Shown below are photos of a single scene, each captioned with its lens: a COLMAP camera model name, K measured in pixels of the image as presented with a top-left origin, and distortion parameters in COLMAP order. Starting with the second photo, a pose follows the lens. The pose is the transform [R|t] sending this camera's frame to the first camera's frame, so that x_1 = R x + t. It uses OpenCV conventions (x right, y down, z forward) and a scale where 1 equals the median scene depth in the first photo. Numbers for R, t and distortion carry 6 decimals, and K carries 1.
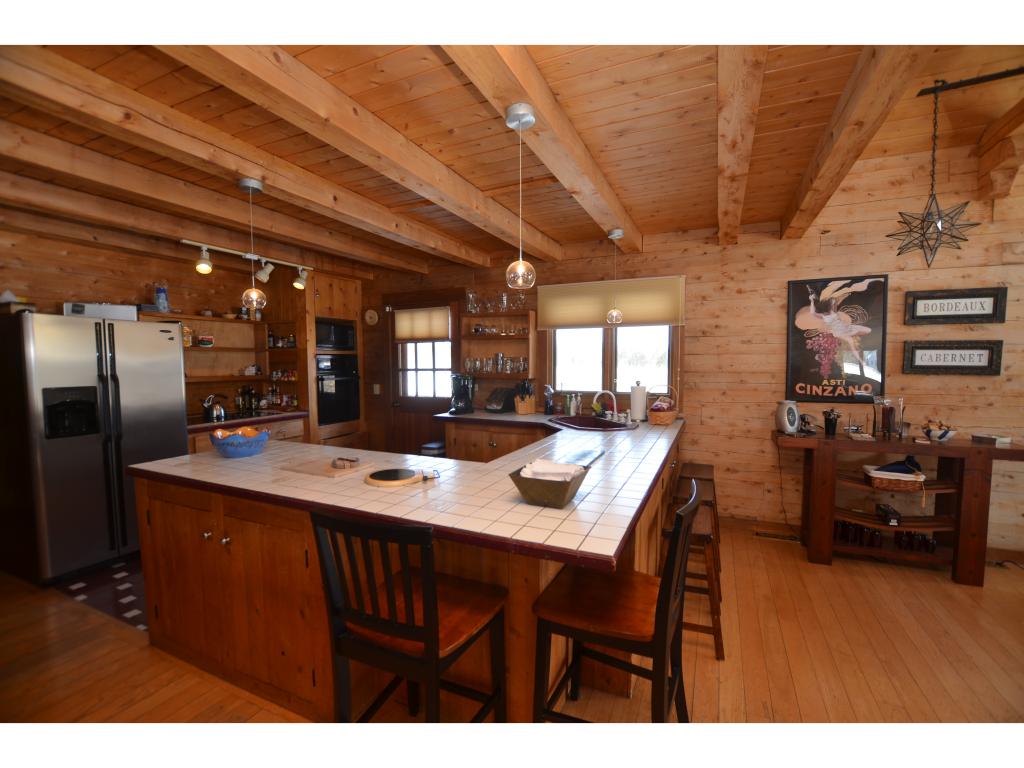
lens RADIAL K [[450.4, 0, 515.2], [0, 450.4, 395.7], [0, 0, 1]] dist [-0.030413, 0.004640]
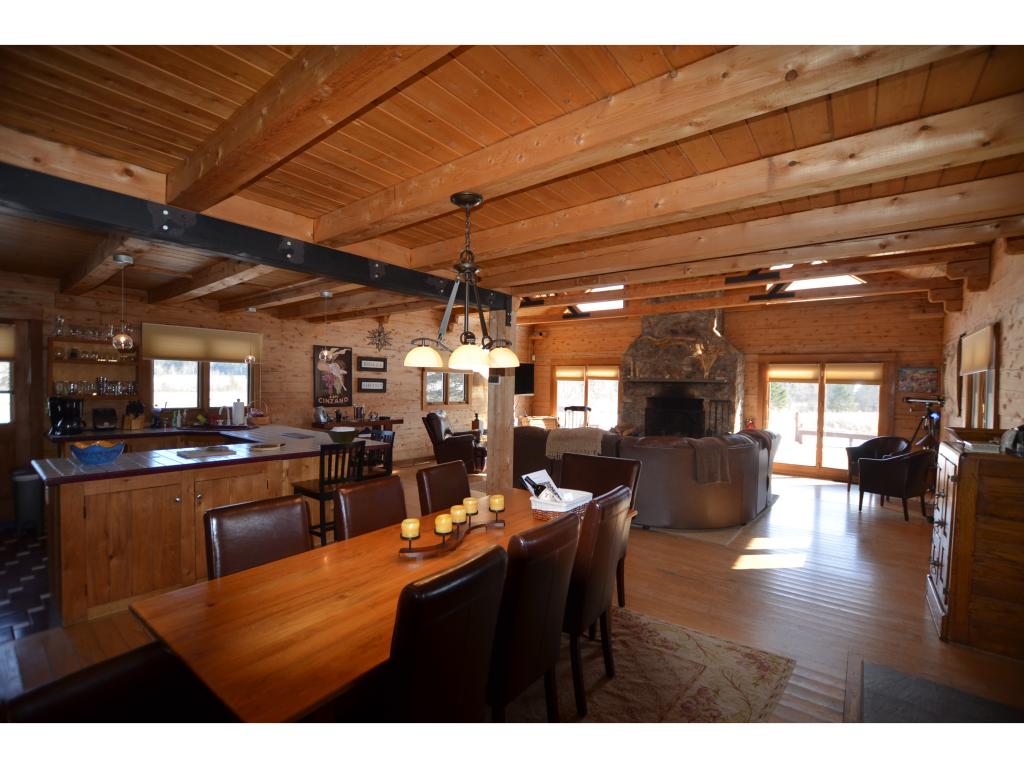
lens RADIAL K [[450.4, 0, 515.2], [0, 450.4, 395.7], [0, 0, 1]] dist [-0.030413, 0.004640]
pose [[0.246690, -0.017335, 0.968939, -0.962766], [0.052213, 0.998625, 0.004572, -0.001143], [-0.967687, 0.049464, 0.247256, -0.287461]]
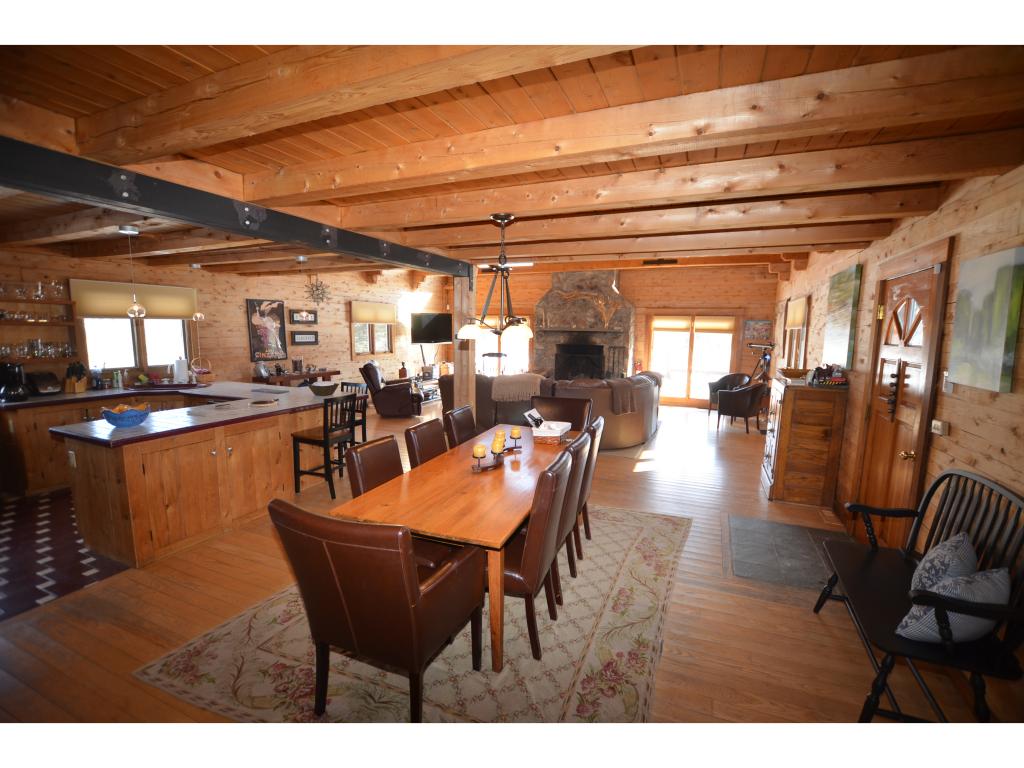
lens RADIAL K [[450.4, 0, 515.2], [0, 450.4, 395.7], [0, 0, 1]] dist [-0.030413, 0.004640]
pose [[-0.009932, -0.146966, 0.989092, -1.226891], [0.060844, 0.987219, 0.147298, -0.053272], [-0.998098, 0.061643, -0.000863, -0.111986]]
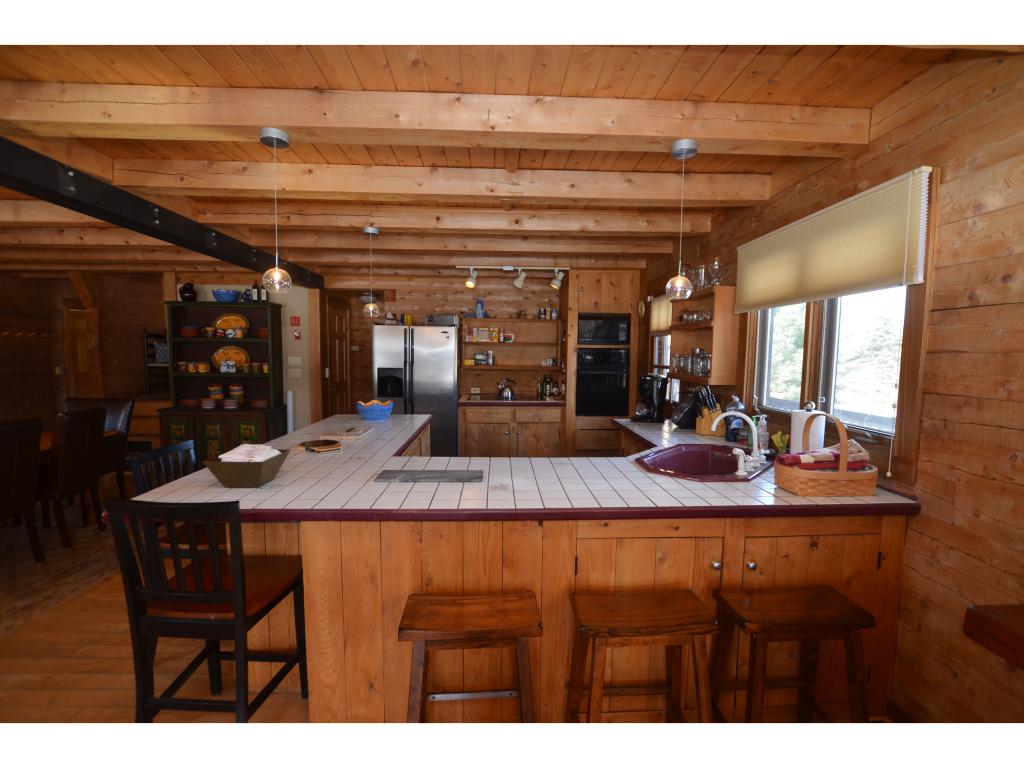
lens RADIAL K [[482.4, 0, 512.0], [0, 482.4, 384.0], [0, 0, 1]] dist [-0.002076, -0.000131]
pose [[0.441710, 0.065815, -0.894741, 0.626315], [-0.080382, 0.996198, 0.033595, -0.041508], [0.893550, 0.057082, 0.445321, 0.438743]]
